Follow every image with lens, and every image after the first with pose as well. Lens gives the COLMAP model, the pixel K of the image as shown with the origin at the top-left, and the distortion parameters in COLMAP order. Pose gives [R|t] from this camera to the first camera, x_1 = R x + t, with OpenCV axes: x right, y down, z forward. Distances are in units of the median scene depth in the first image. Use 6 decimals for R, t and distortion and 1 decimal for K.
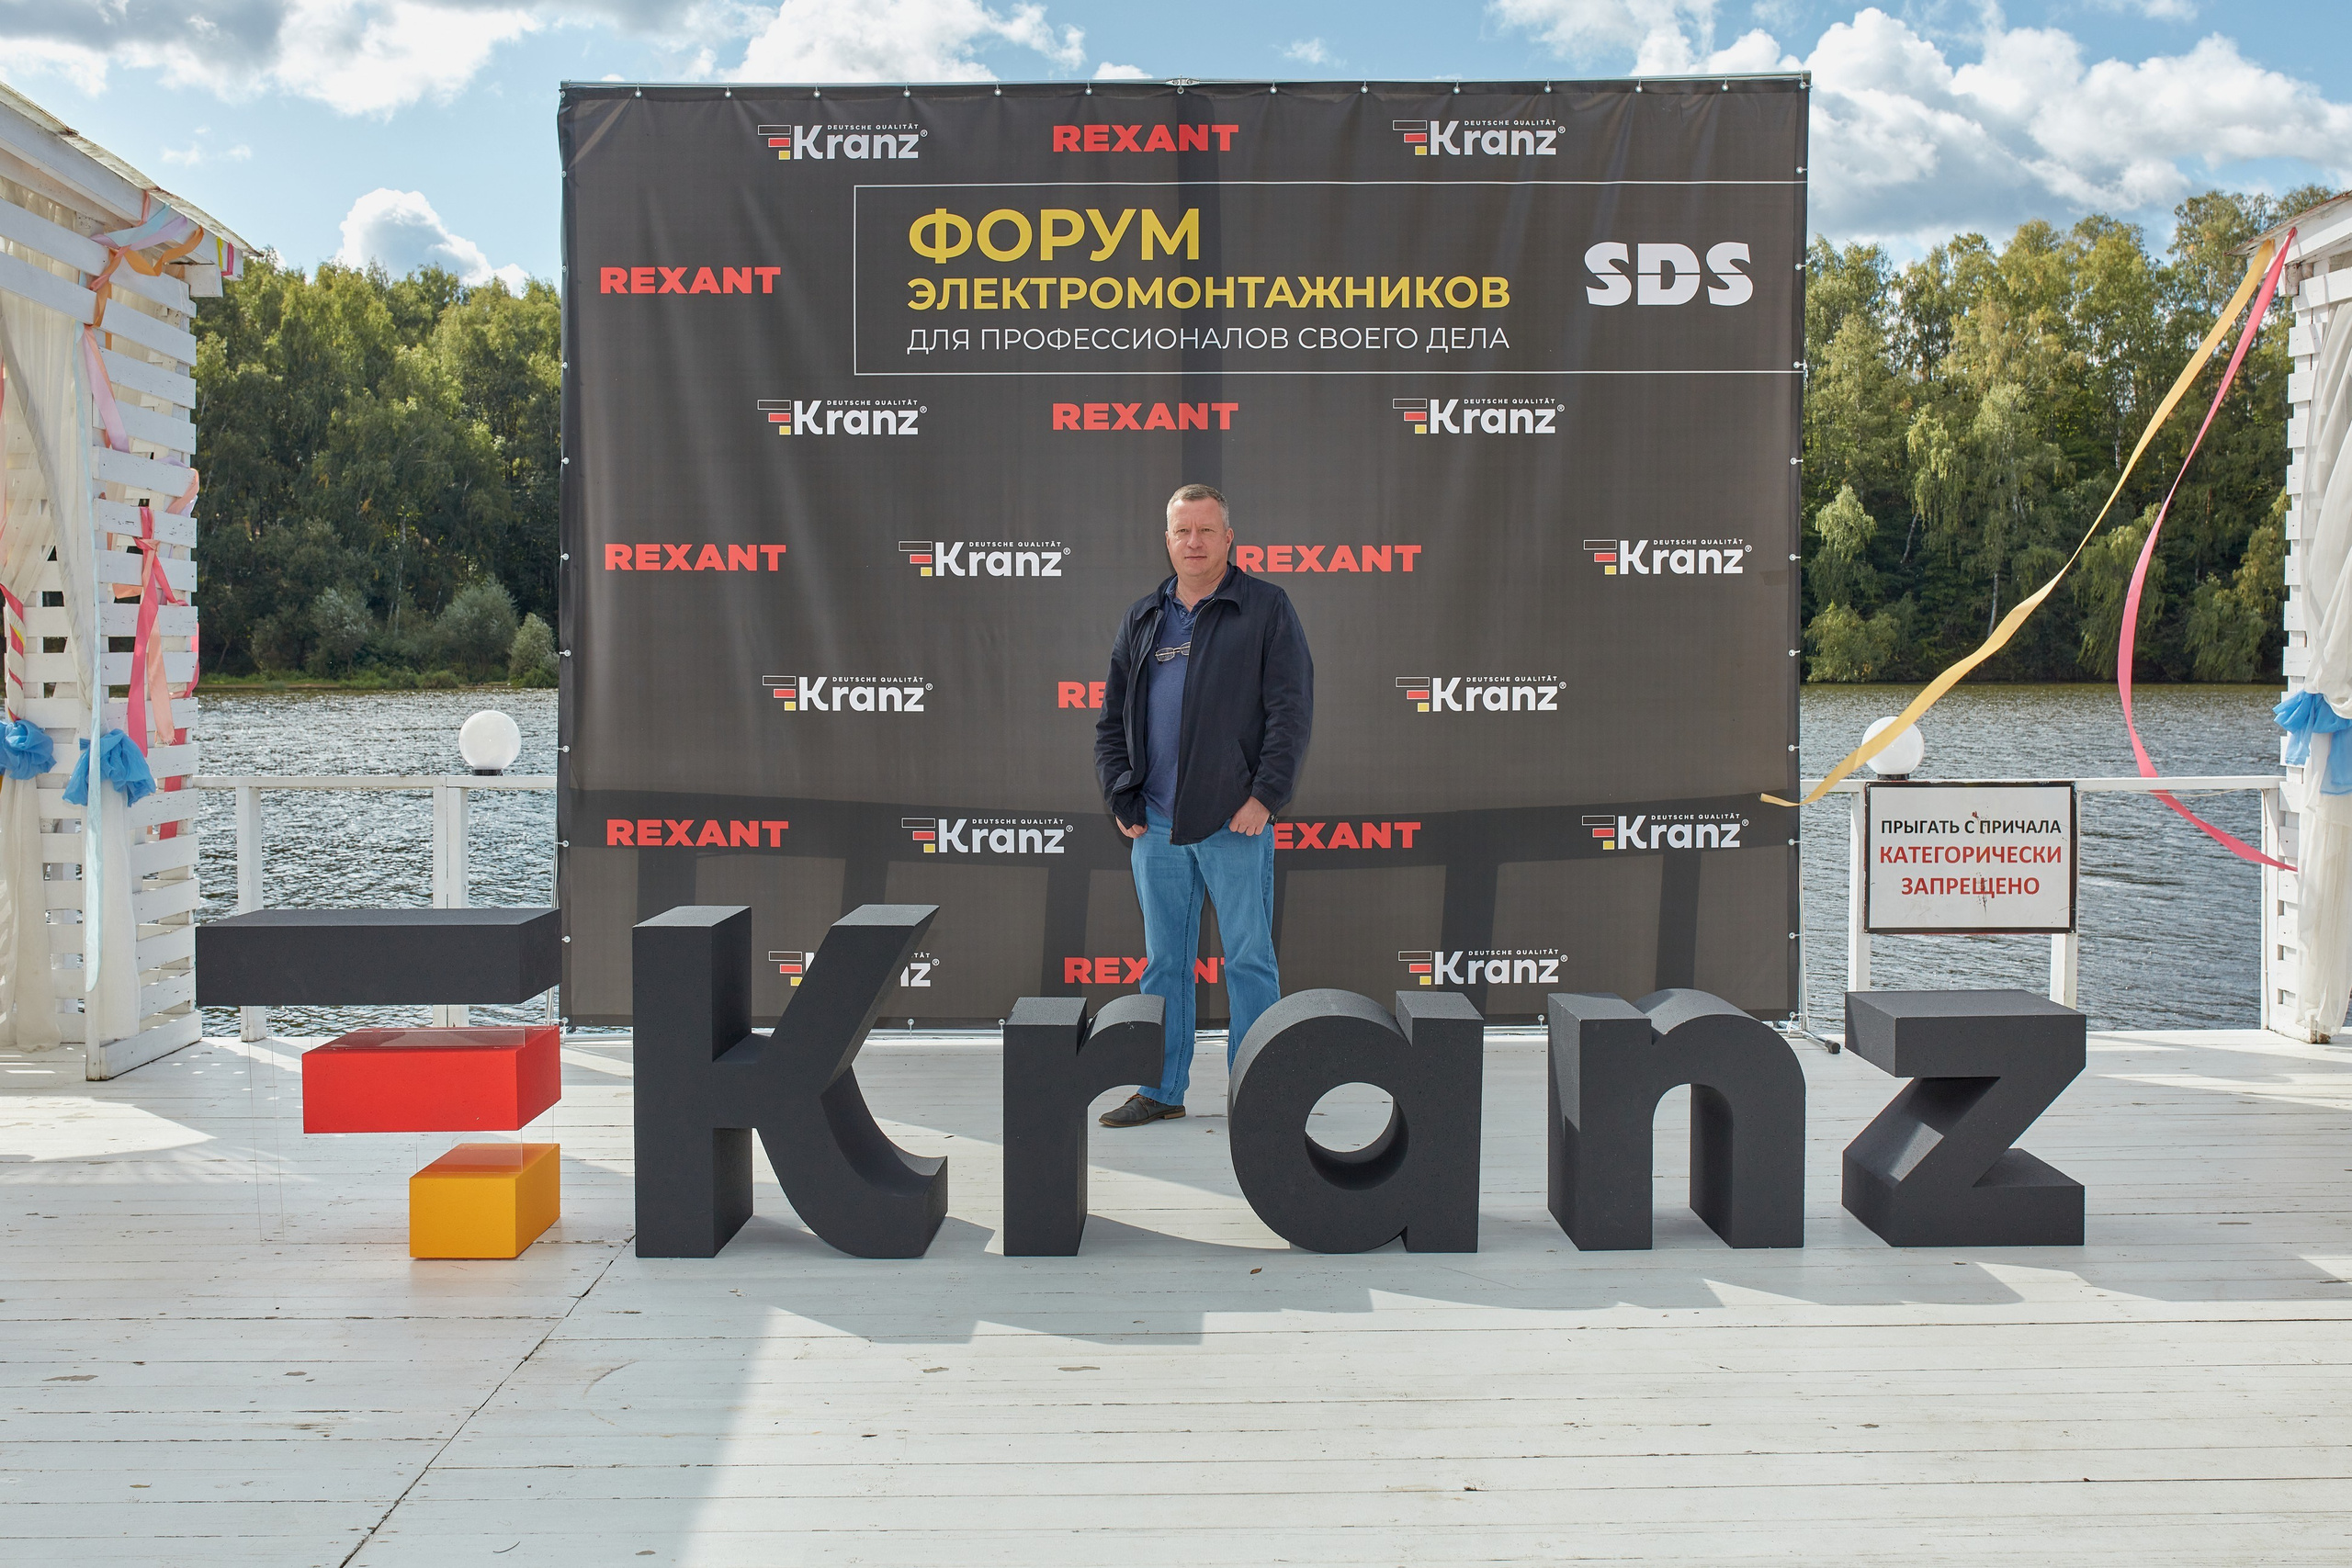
lens RADIAL K [[2488.4, 0, 1182.9], [0, 2488.4, 721.4], [0, 0, 1]] dist [-0.046765, 0.032434]
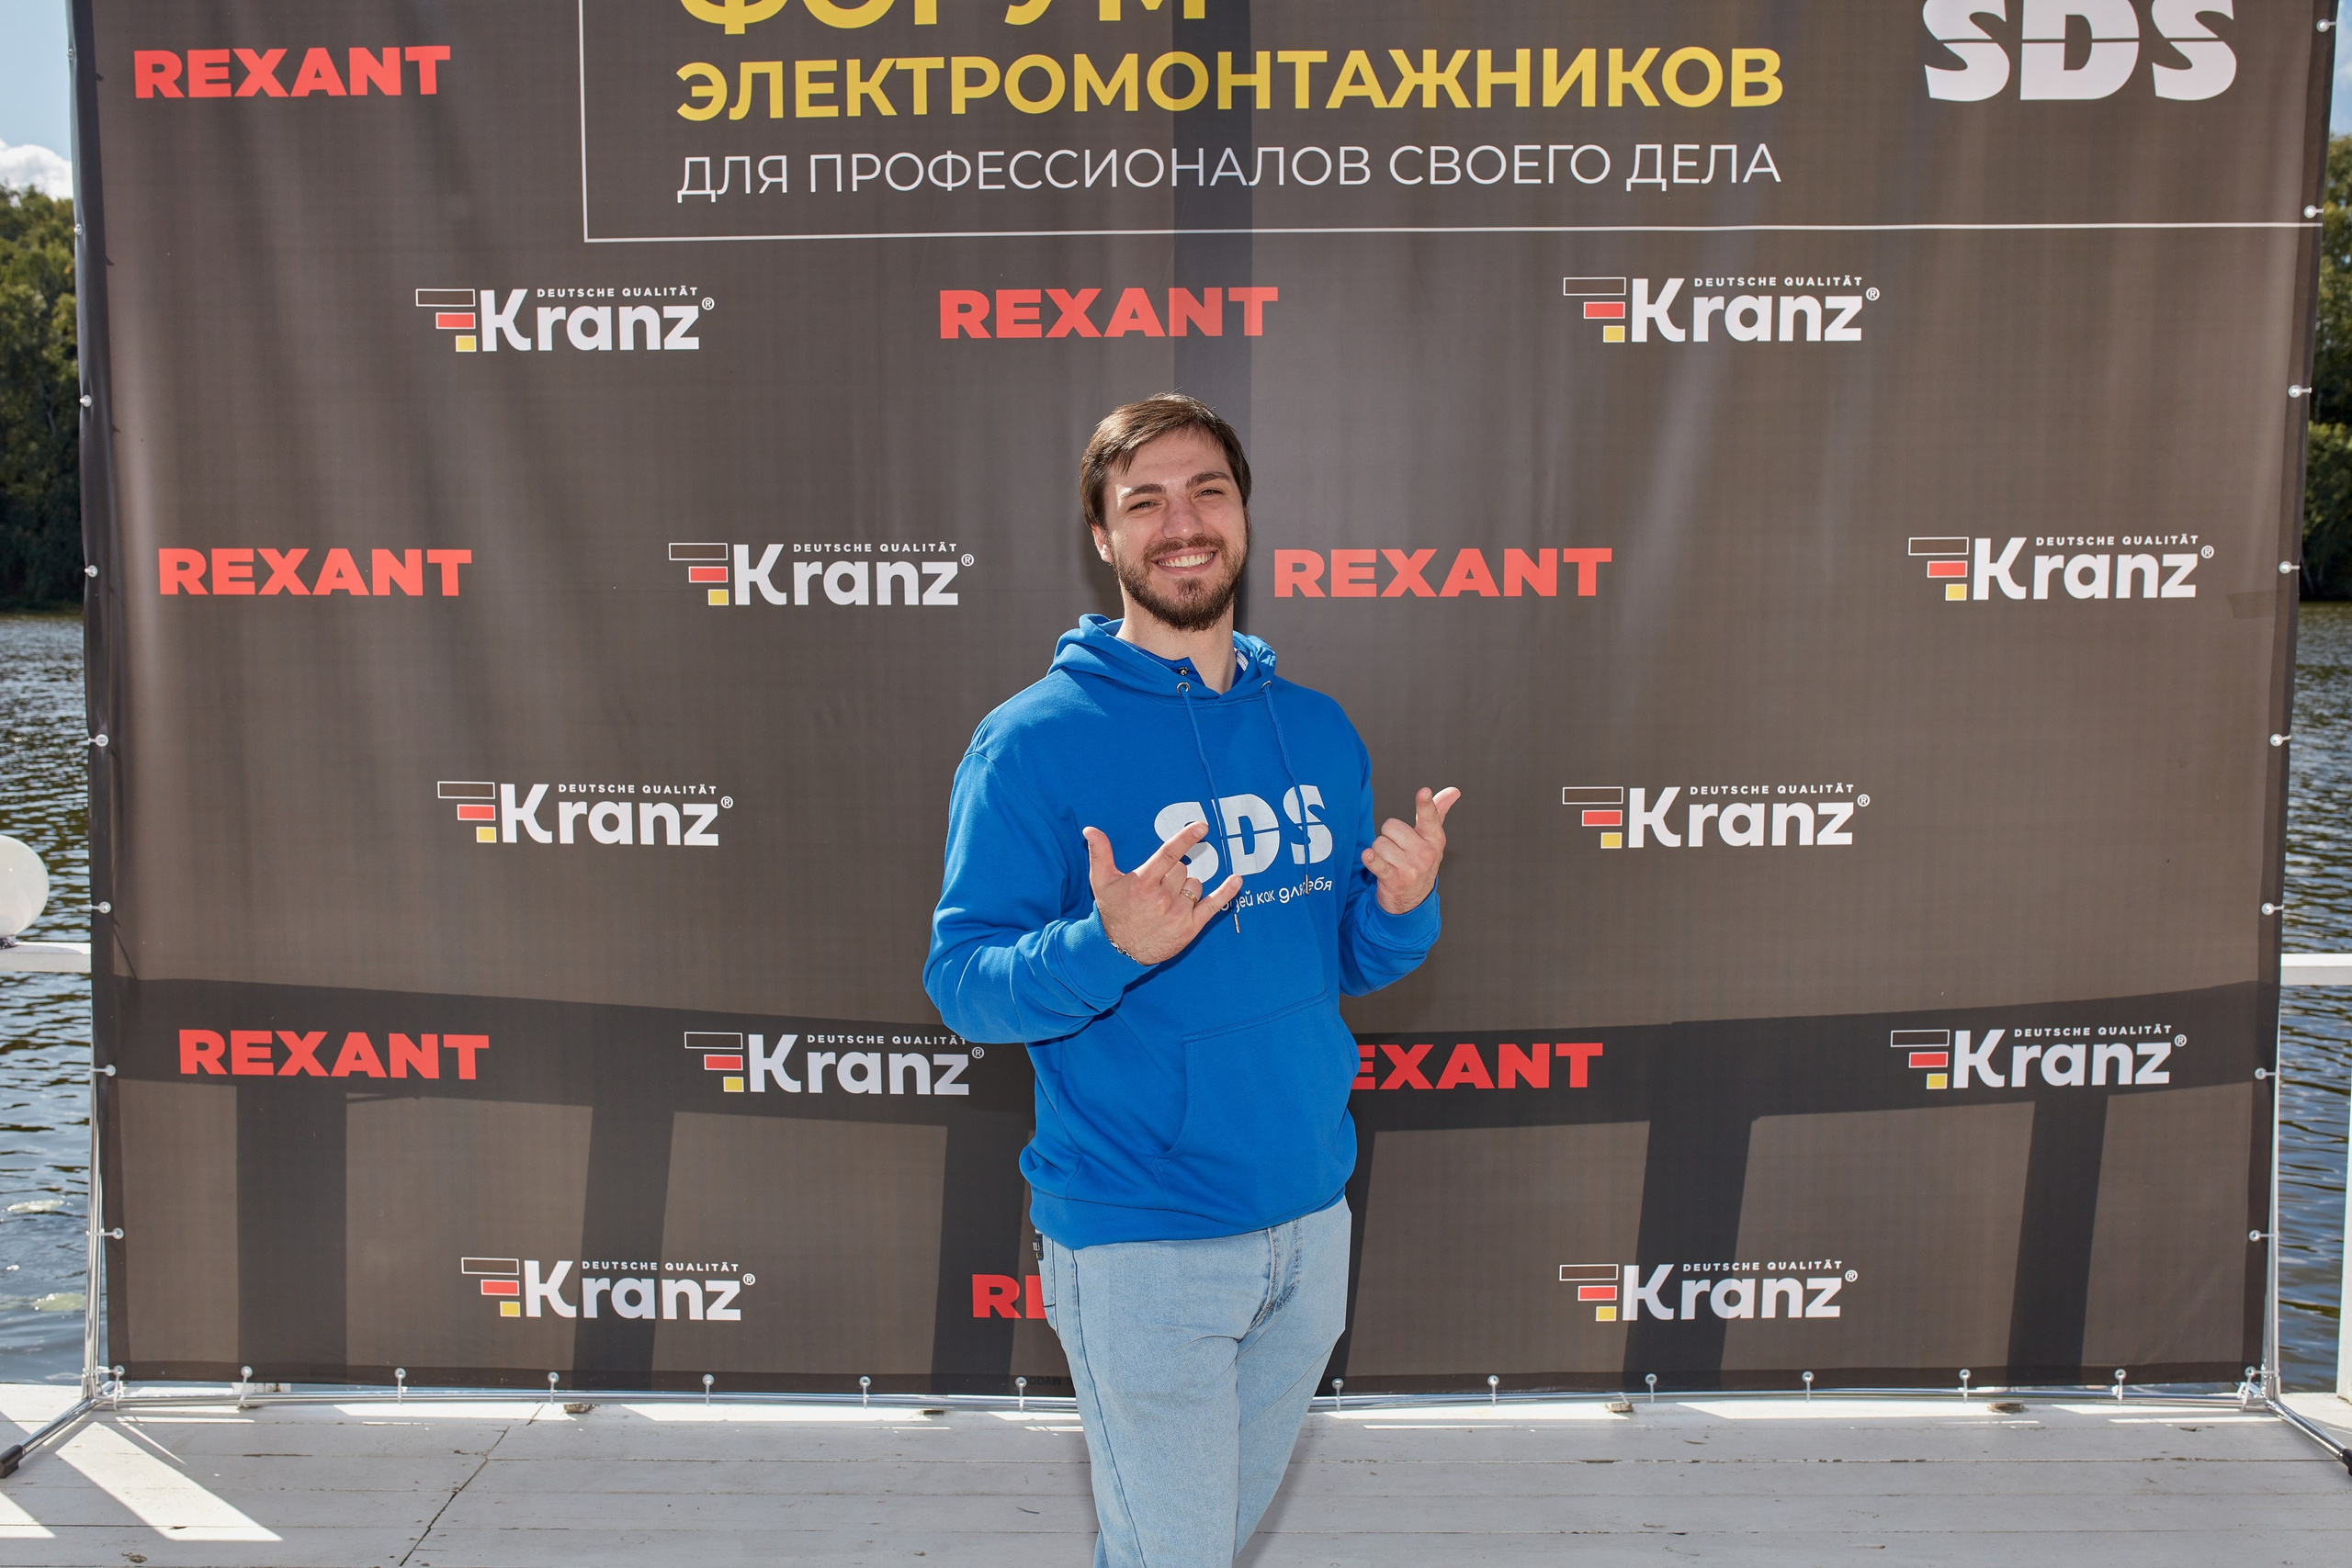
lens RADIAL K [[2322.7, 0, 1176.0], [0, 2322.7, 784.0], [0, 0, 1]] dist [-0.052210, 0.071584]
pose [[0.999485, 0.000817, -0.032070, 0.016180], [0.001256, 0.997913, 0.064561, -0.051964], [0.032056, -0.064568, 0.997398, 0.483173]]
